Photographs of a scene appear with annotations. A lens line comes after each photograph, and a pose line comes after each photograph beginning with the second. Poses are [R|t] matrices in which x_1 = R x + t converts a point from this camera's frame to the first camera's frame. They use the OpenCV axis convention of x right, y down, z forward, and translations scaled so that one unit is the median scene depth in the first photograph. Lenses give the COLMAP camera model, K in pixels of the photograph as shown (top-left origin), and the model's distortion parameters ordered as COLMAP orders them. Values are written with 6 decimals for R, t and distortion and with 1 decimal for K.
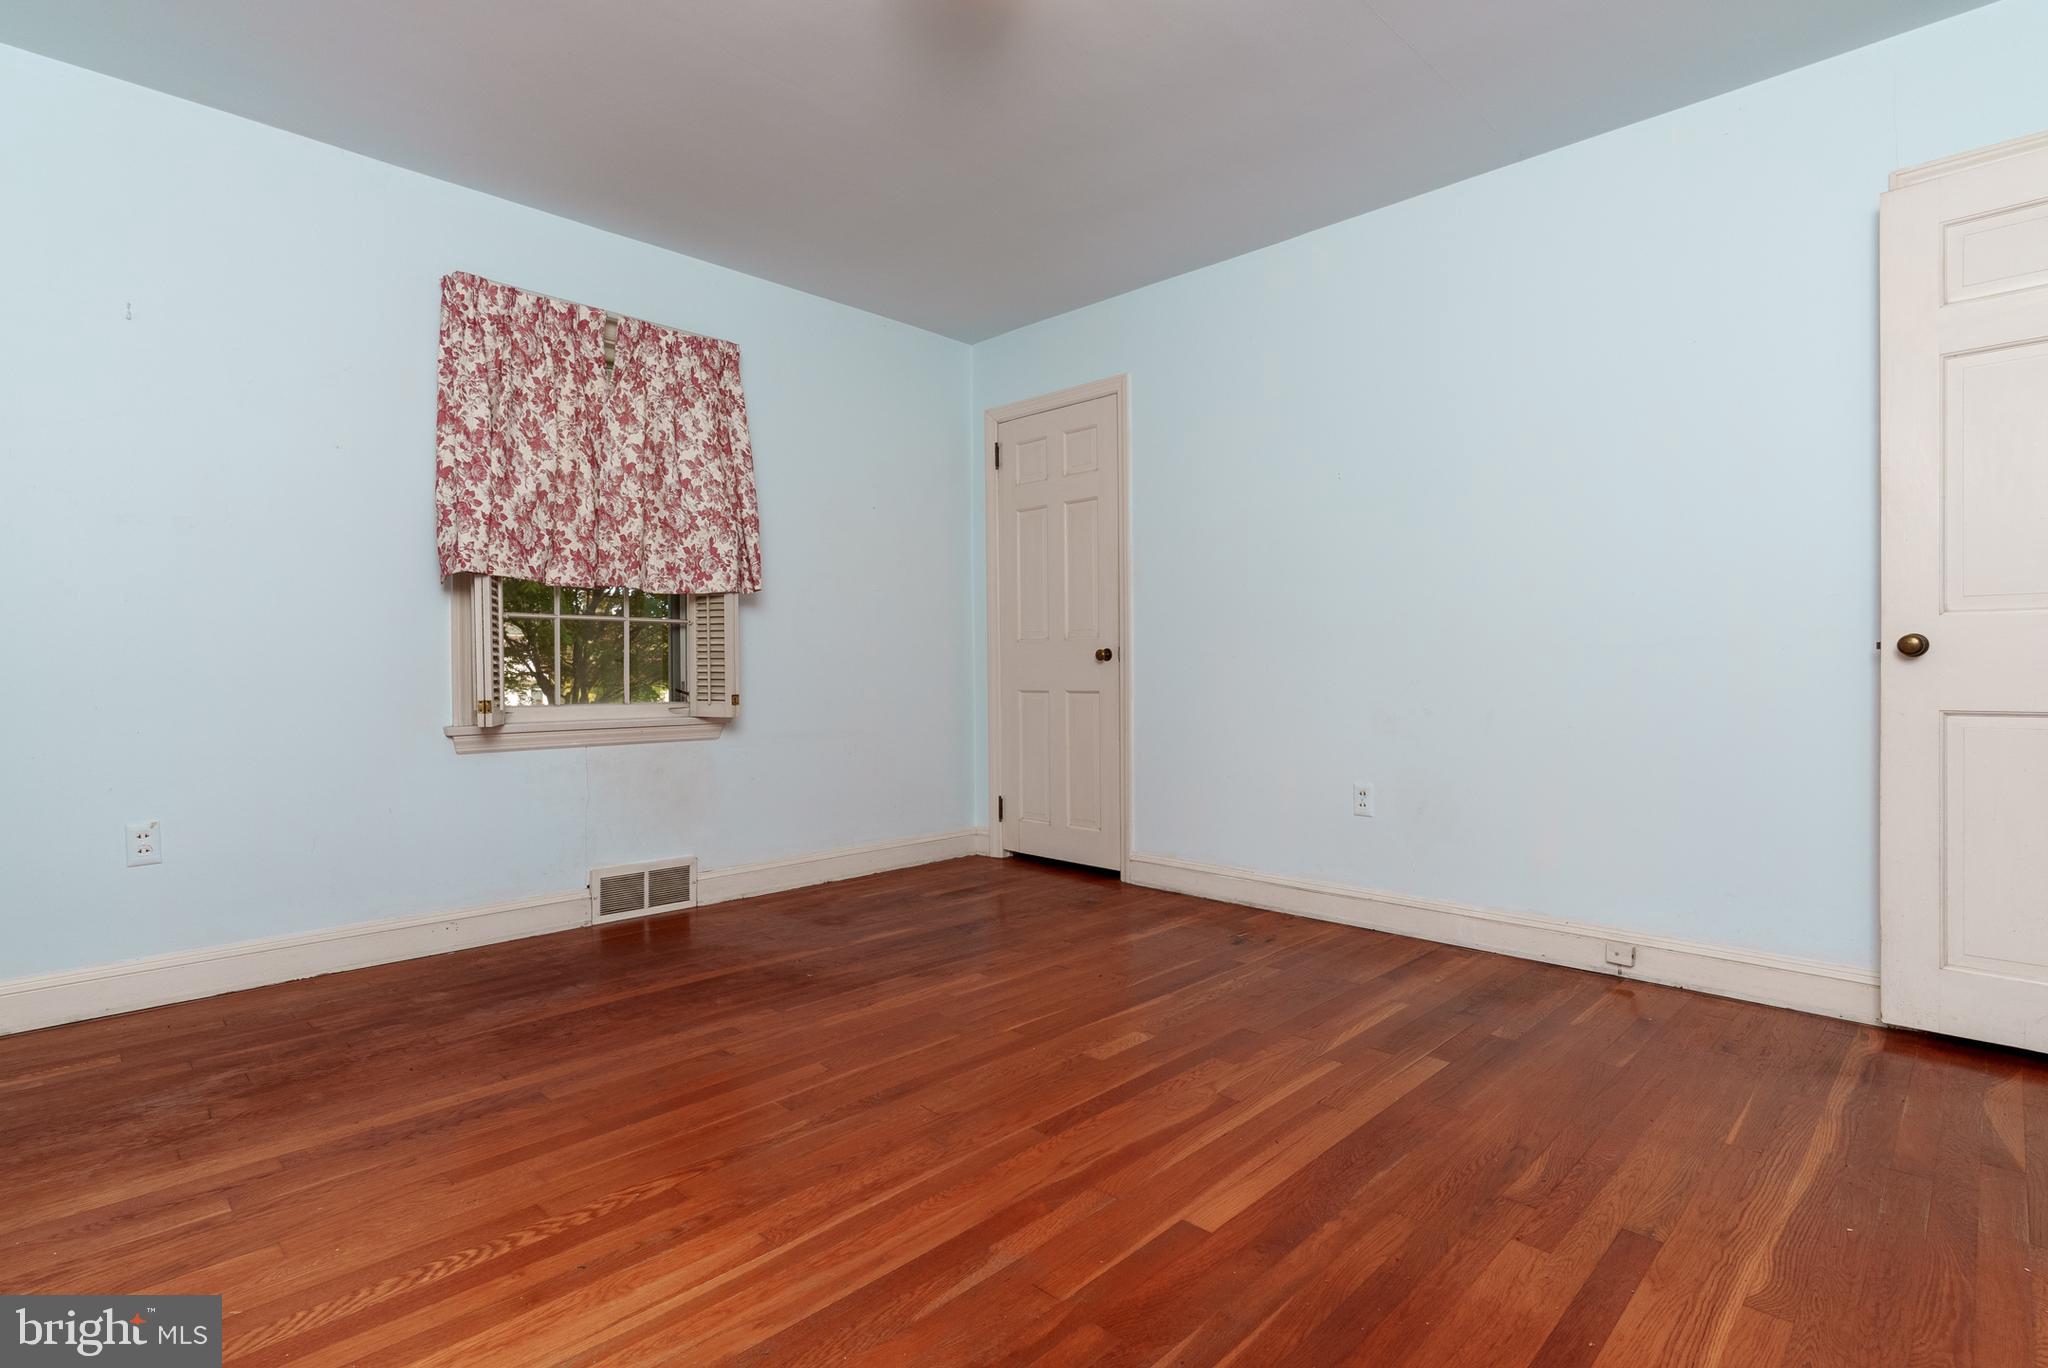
lens RADIAL K [[1010.0, 0, 1039.9], [0, 1010.0, 660.9], [0, 0, 1]] dist [-0.000579, 0.000359]
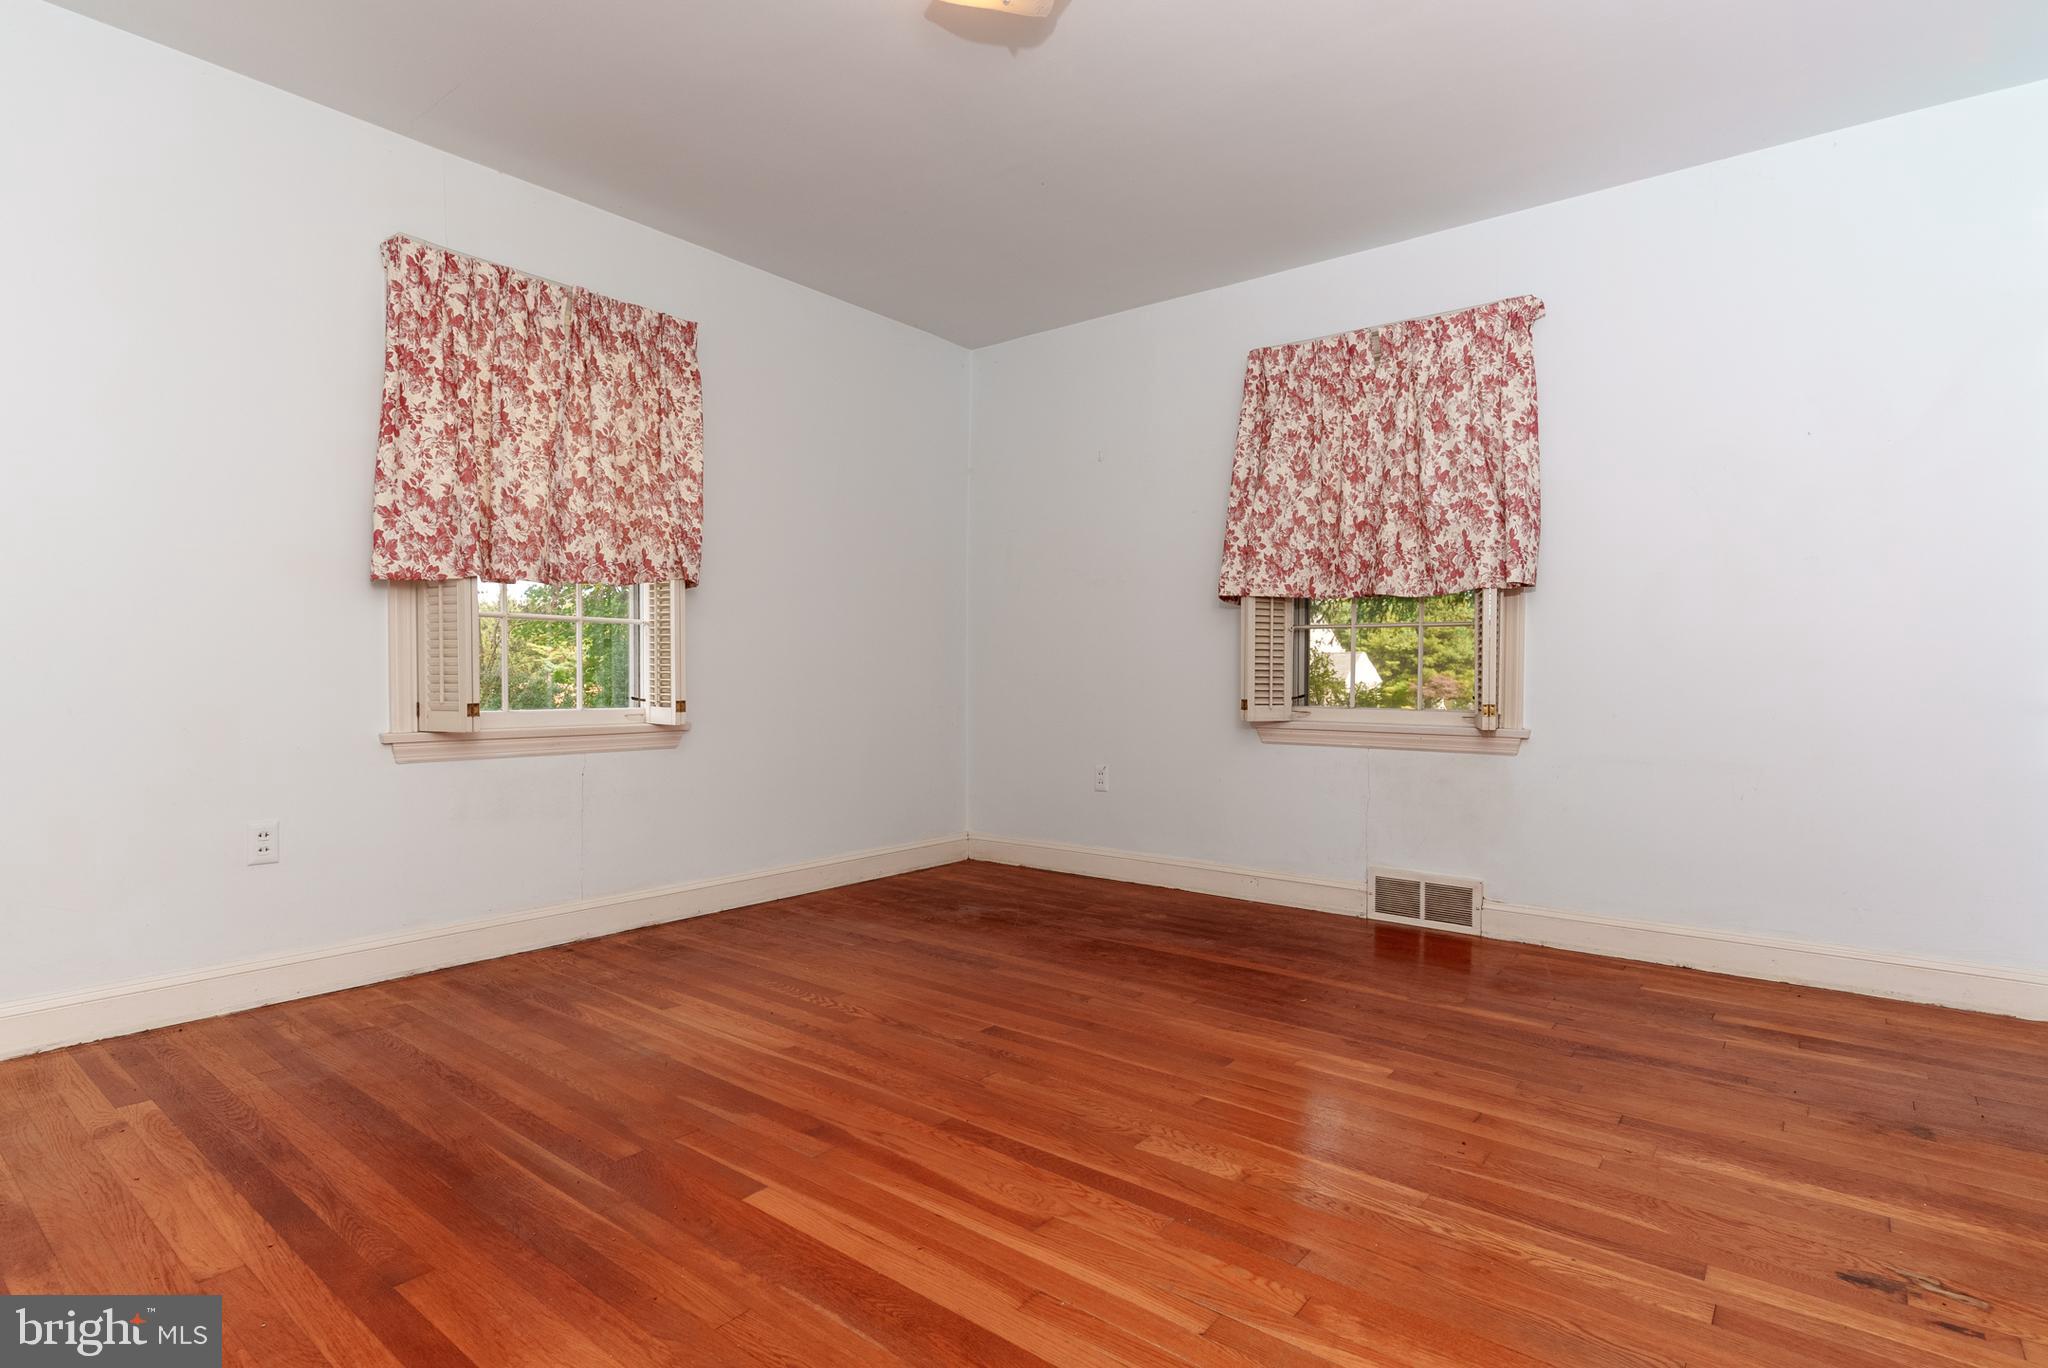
lens RADIAL K [[1025.7, 0, 1028.6], [0, 1025.7, 680.5], [0, 0, 1]] dist [-0.000402, -0.000067]
pose [[0.094788, 0.010842, -0.995438, 0.708174], [0.002333, 0.999936, 0.011113, 0.002120], [0.995495, -0.003376, 0.094757, 0.666980]]
